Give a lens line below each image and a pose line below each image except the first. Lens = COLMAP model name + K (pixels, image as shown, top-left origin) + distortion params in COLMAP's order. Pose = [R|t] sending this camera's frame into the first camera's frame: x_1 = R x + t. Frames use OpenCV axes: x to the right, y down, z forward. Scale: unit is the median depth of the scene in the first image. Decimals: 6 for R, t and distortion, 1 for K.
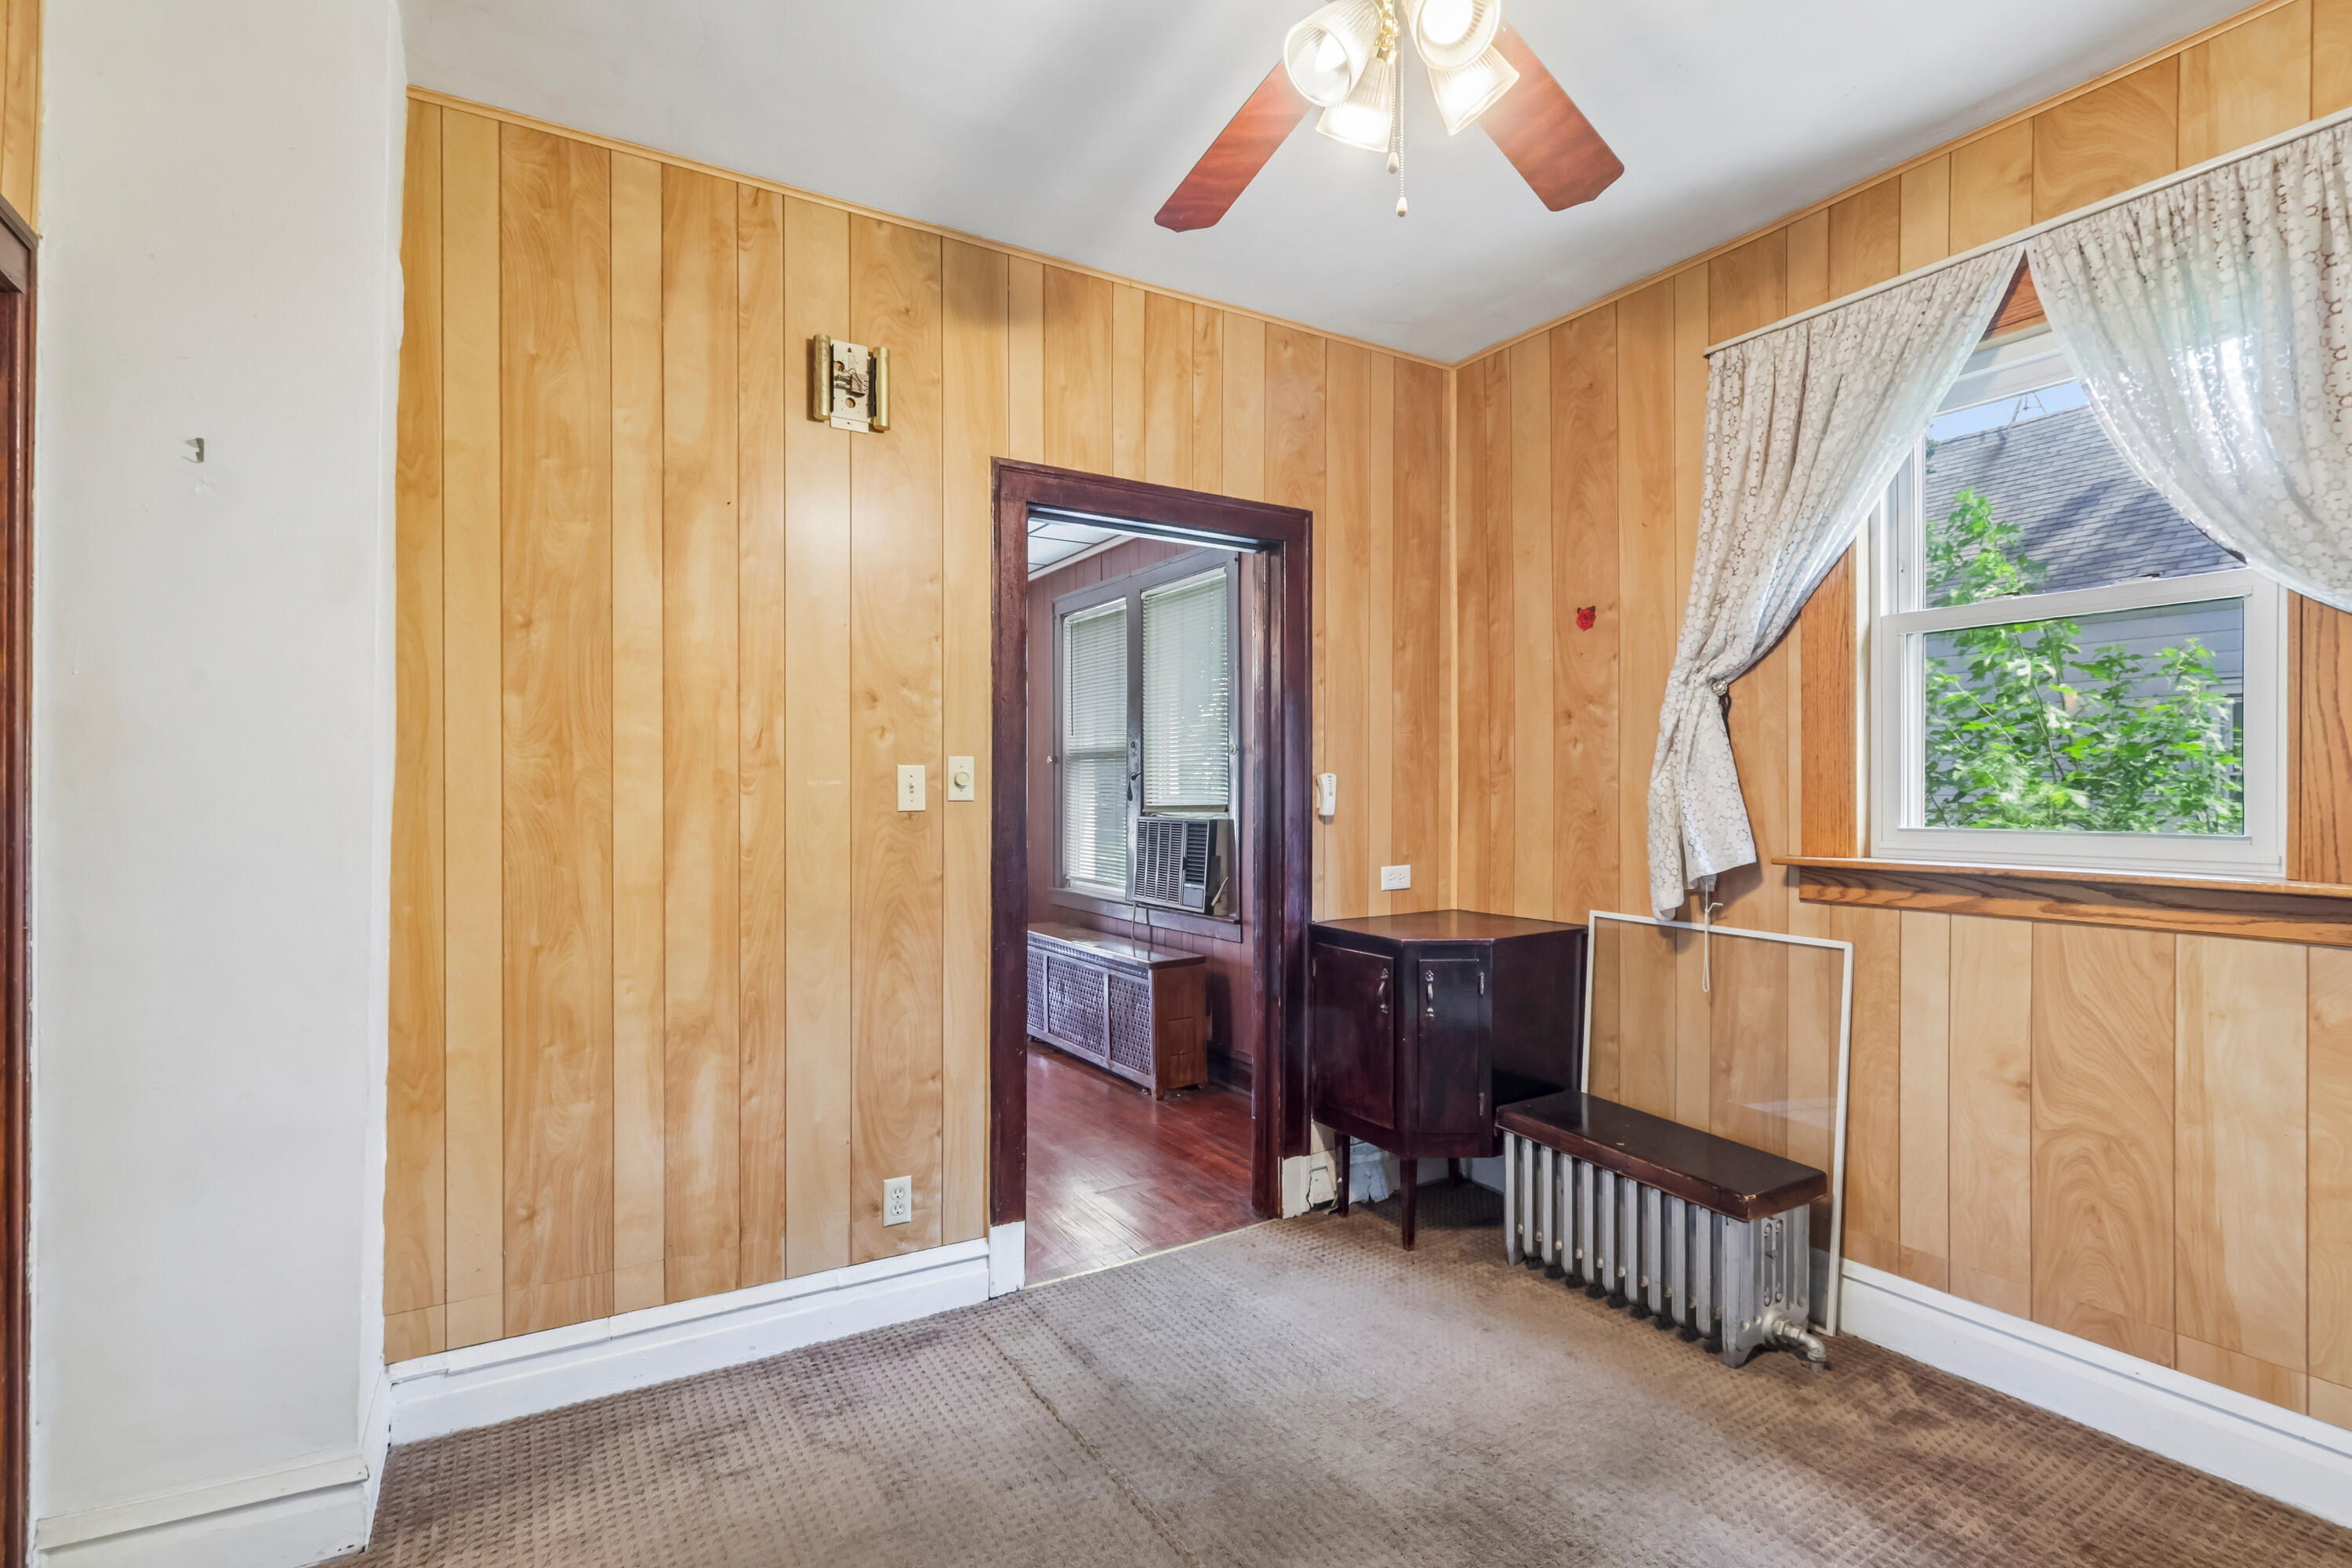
lens RADIAL K [[1096.2, 0, 1180.9], [0, 1096.2, 787.2], [0, 0, 1]] dist [-0.001788, 0.001897]
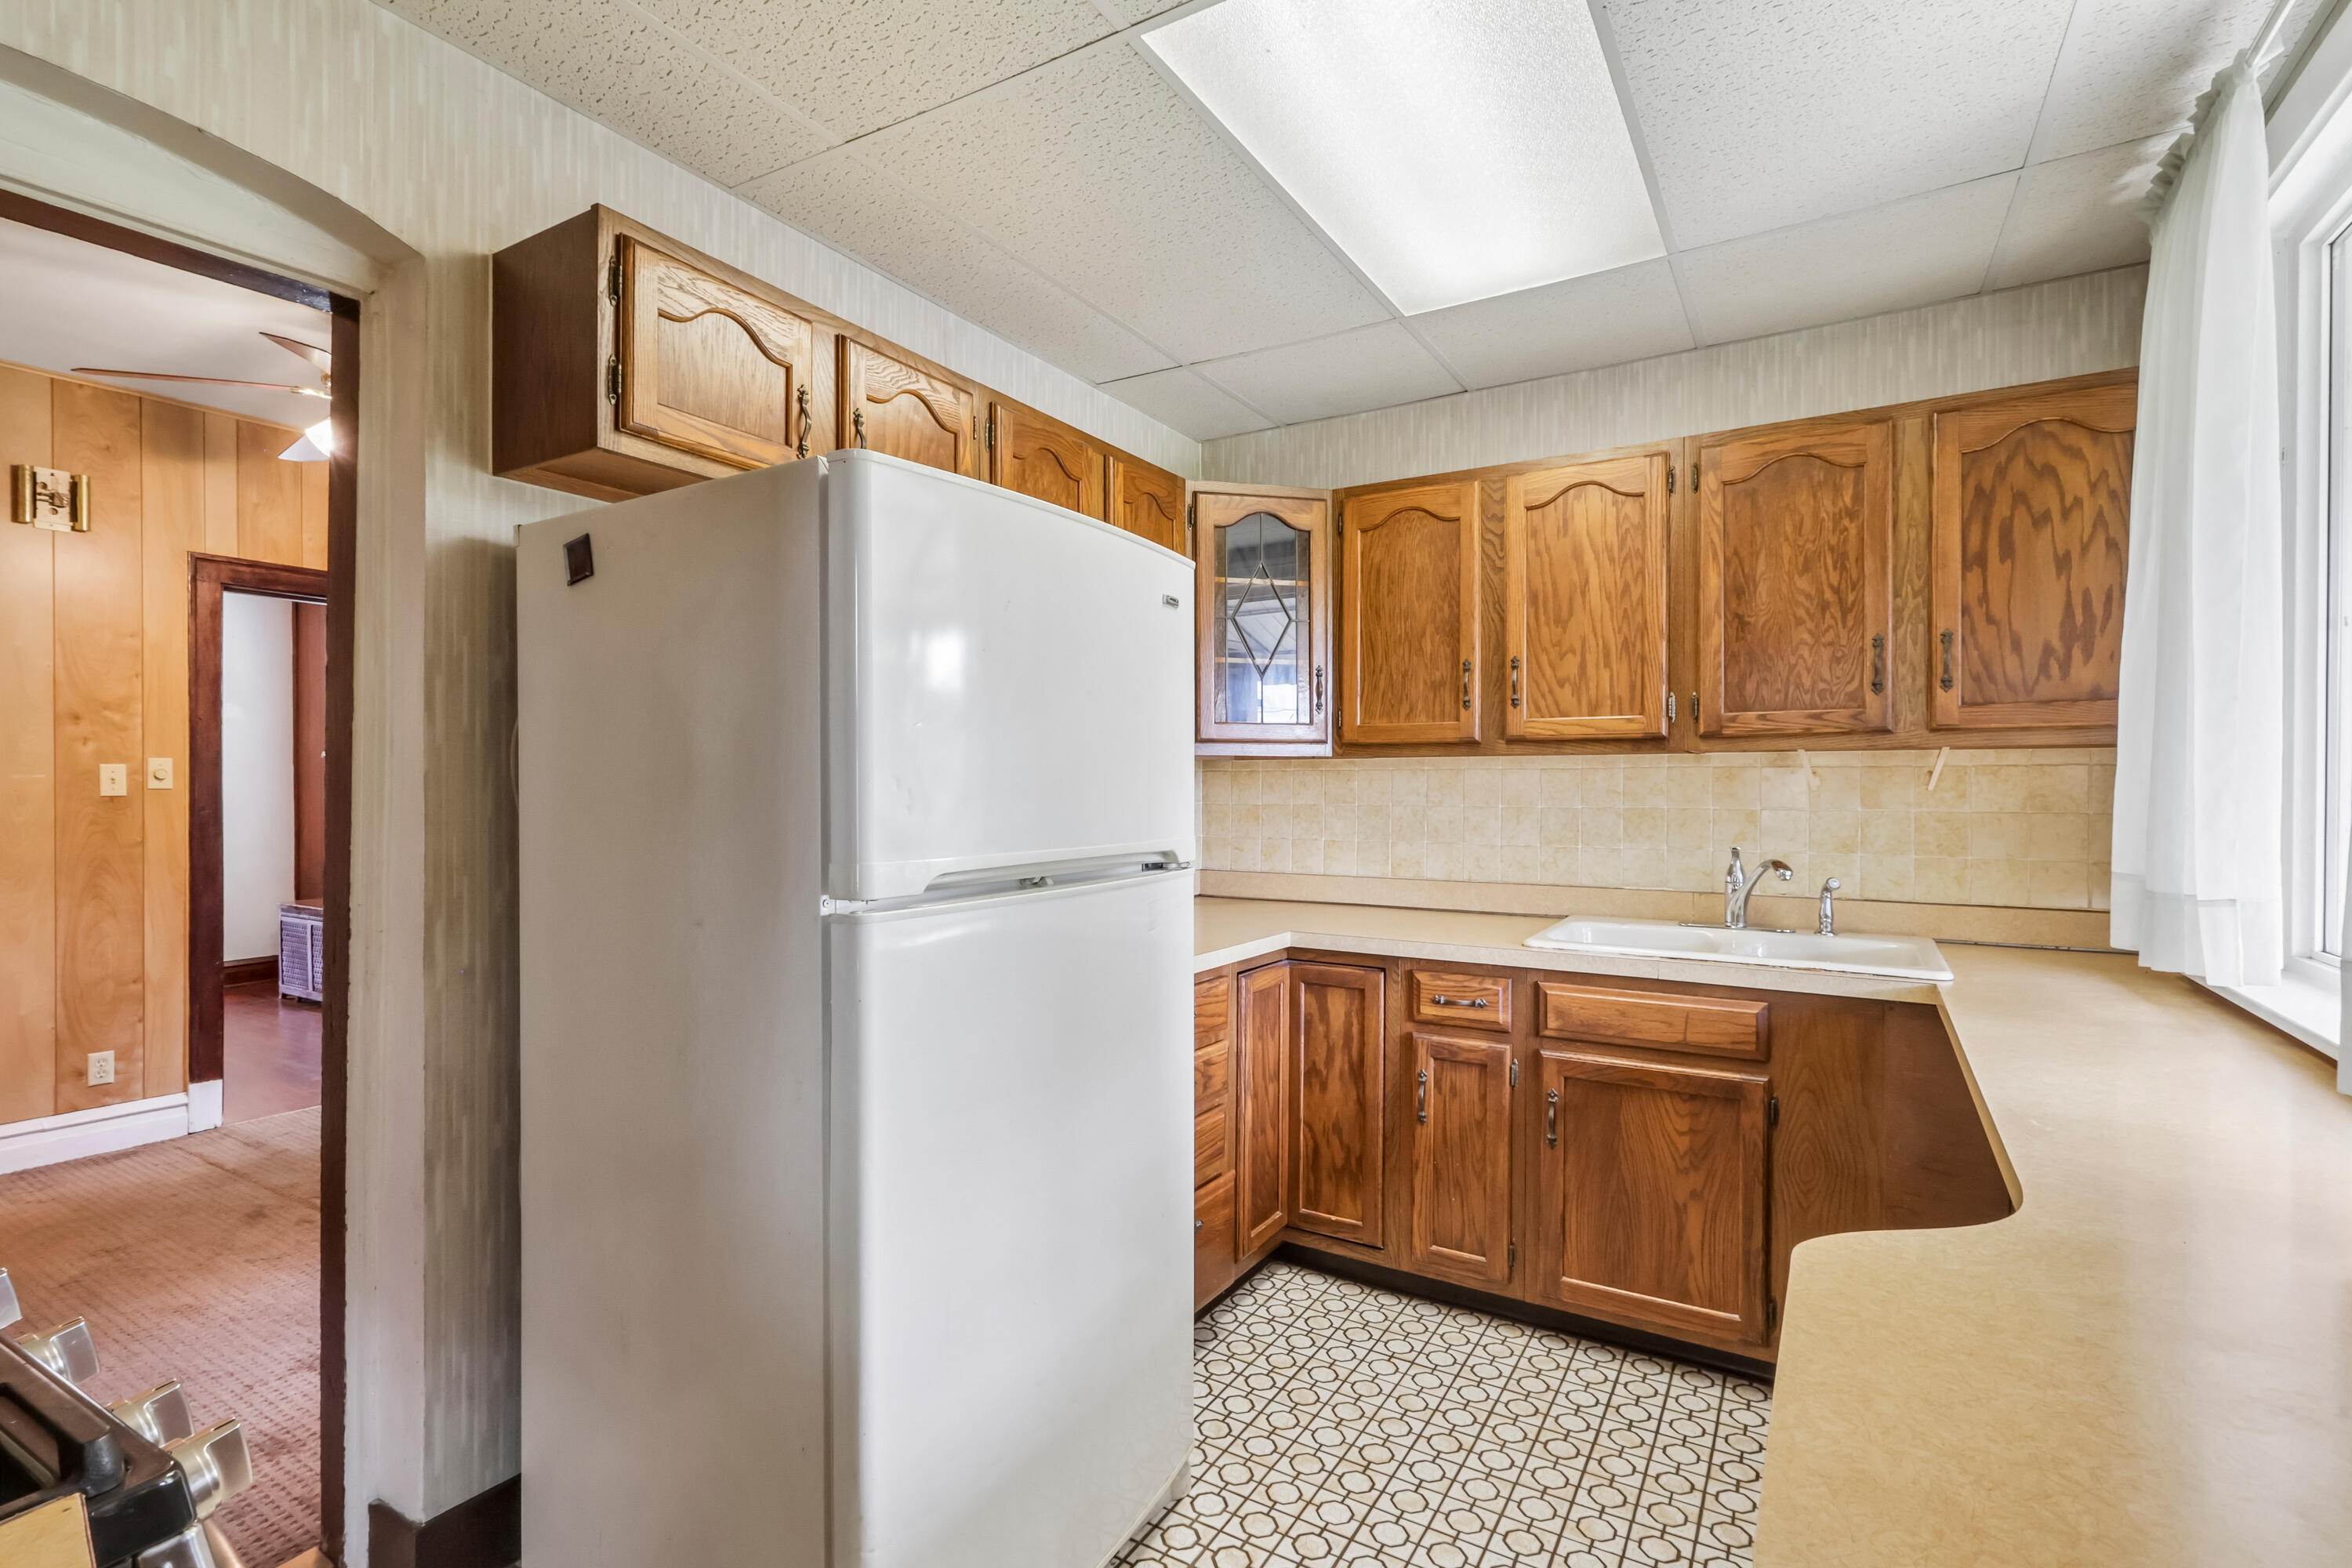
lens RADIAL K [[1096.2, 0, 1174.7], [0, 1096.2, 780.5], [0, 0, 1]] dist [-0.001788, 0.001897]
pose [[0.893306, -0.002353, 0.449443, 0.353294], [0.002425, 0.999997, 0.000415, 0.004158], [-0.449443, 0.000719, 0.893309, -0.914368]]
